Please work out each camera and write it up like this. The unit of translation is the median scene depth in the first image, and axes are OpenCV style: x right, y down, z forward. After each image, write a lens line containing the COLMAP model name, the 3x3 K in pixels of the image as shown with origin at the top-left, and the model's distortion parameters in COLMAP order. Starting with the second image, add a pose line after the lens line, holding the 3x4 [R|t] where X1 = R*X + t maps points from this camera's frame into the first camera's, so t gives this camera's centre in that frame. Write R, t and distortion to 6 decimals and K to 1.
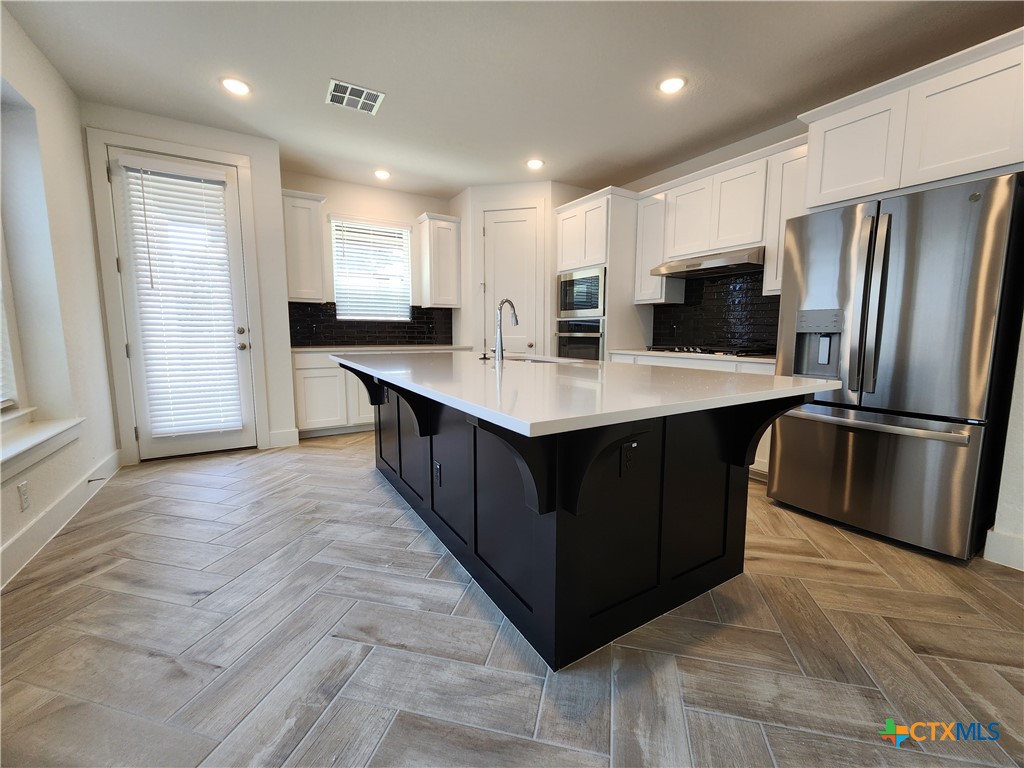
lens RADIAL K [[418.0, 0, 521.3], [0, 418.0, 378.4], [0, 0, 1]] dist [0.001554, -0.001371]
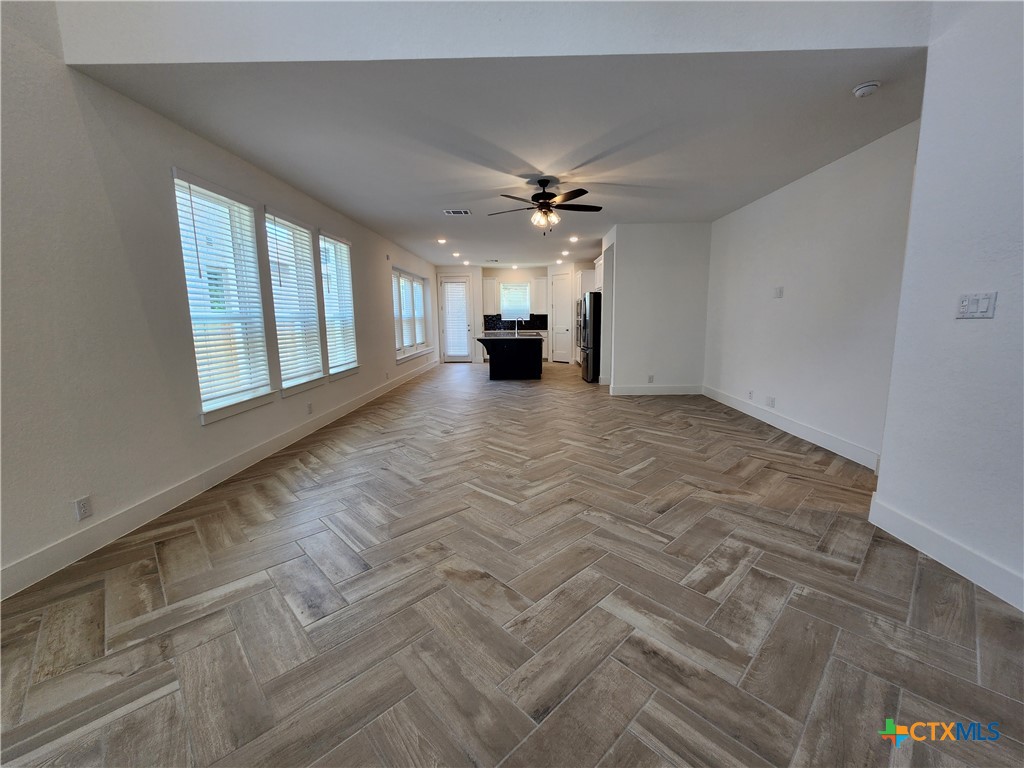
lens RADIAL K [[418.0, 0, 521.3], [0, 418.0, 378.4], [0, 0, 1]] dist [0.001554, -0.001371]
pose [[0.841014, 0.063599, -0.537263, 1.632073], [-0.044940, 0.997847, 0.047773, 0.139788], [0.539144, -0.016033, 0.842061, -1.724409]]
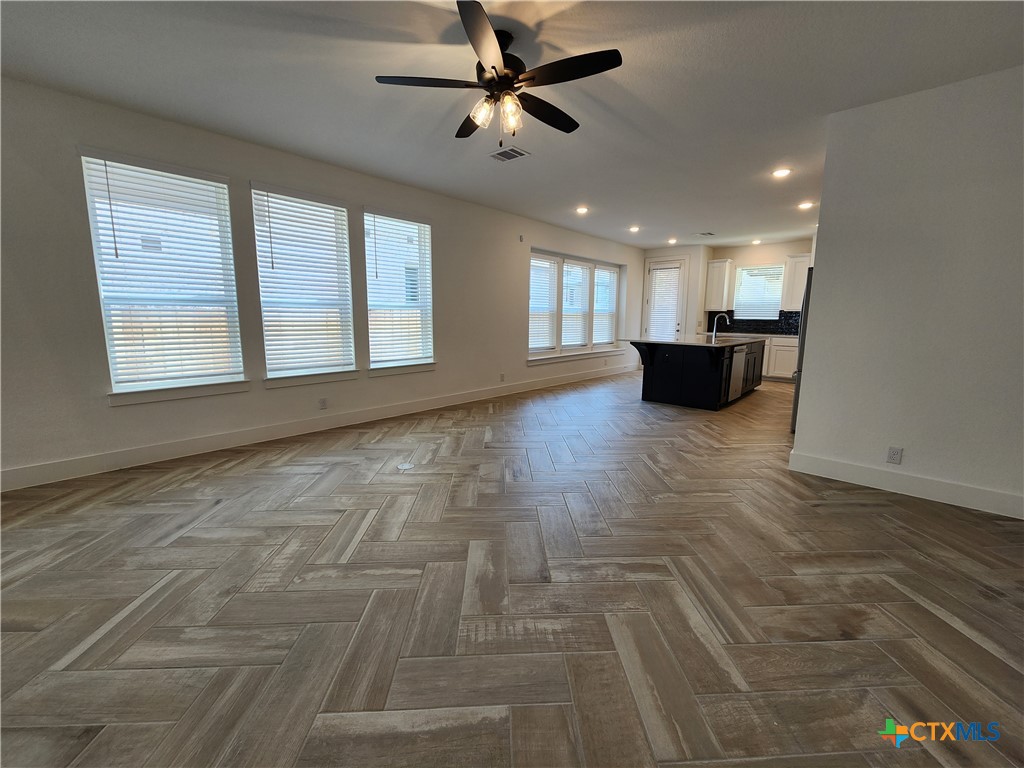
lens RADIAL K [[418.0, 0, 521.3], [0, 418.0, 378.4], [0, 0, 1]] dist [0.001554, -0.001371]
pose [[0.277858, 0.140523, -0.950289, 1.667380], [-0.118258, 0.986722, 0.111332, 0.043131], [0.953315, 0.081445, 0.290786, -0.670260]]
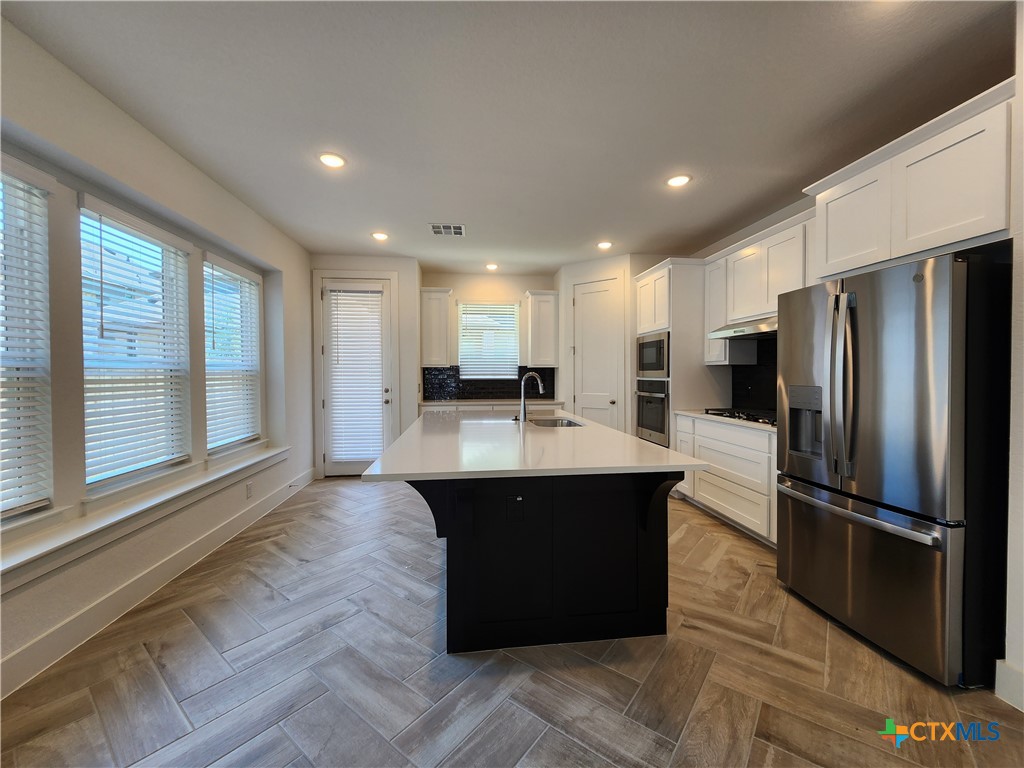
lens RADIAL K [[418.1, 0, 519.9], [0, 418.1, 380.3], [0, 0, 1]] dist [0.001411, -0.000690]
pose [[0.910101, 0.000281, -0.414387, 0.368546], [-0.040324, 0.995314, -0.087886, -0.046205], [0.412420, 0.096695, 0.905847, -0.116023]]
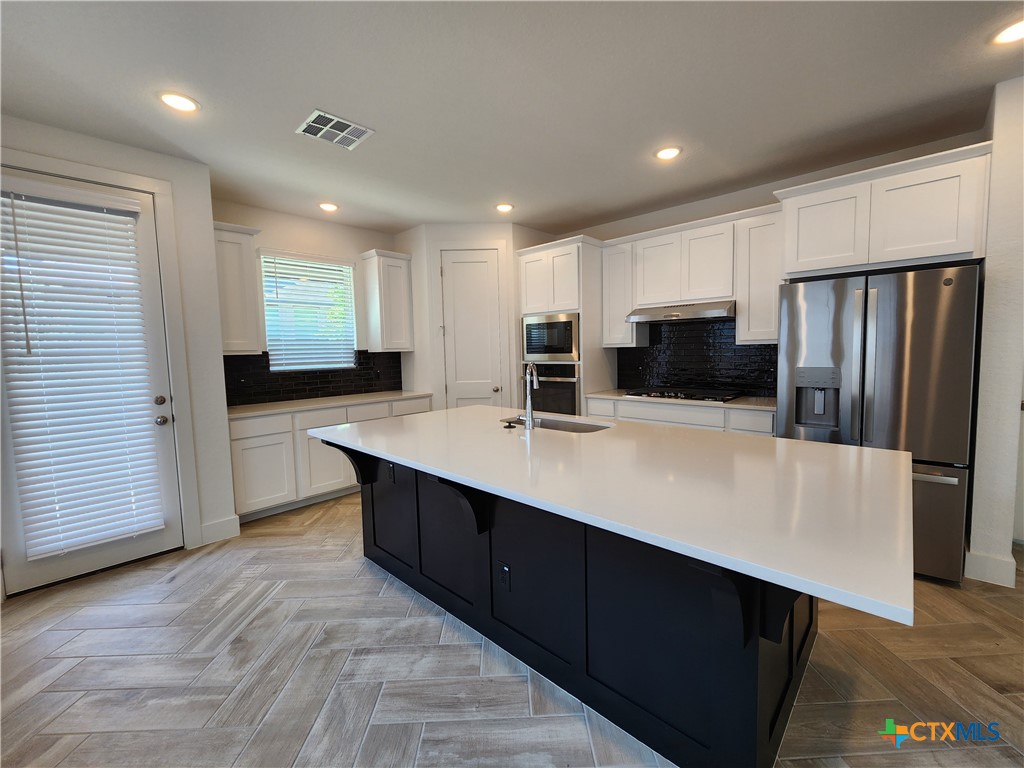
lens RADIAL K [[418.0, 0, 521.3], [0, 418.0, 378.4], [0, 0, 1]] dist [0.001554, -0.001371]
pose [[0.965599, -0.044777, 0.256153, -0.245384], [0.055879, 0.997780, -0.036225, -0.099303], [-0.253963, 0.049293, 0.965957, 0.086663]]
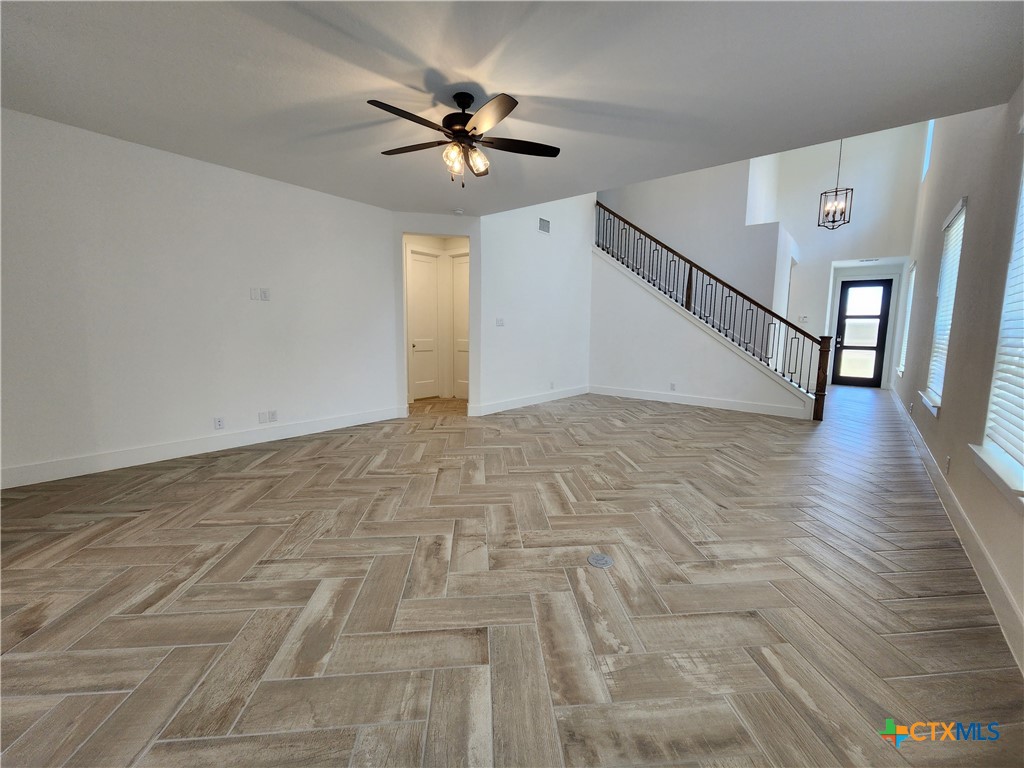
lens RADIAL K [[418.0, 0, 521.3], [0, 418.0, 378.4], [0, 0, 1]] dist [0.001554, -0.001371]
pose [[-0.325821, -0.123388, 0.937345, 0.062957], [0.088722, 0.983081, 0.160248, -0.007930], [-0.941259, 0.135375, -0.309361, -0.328376]]
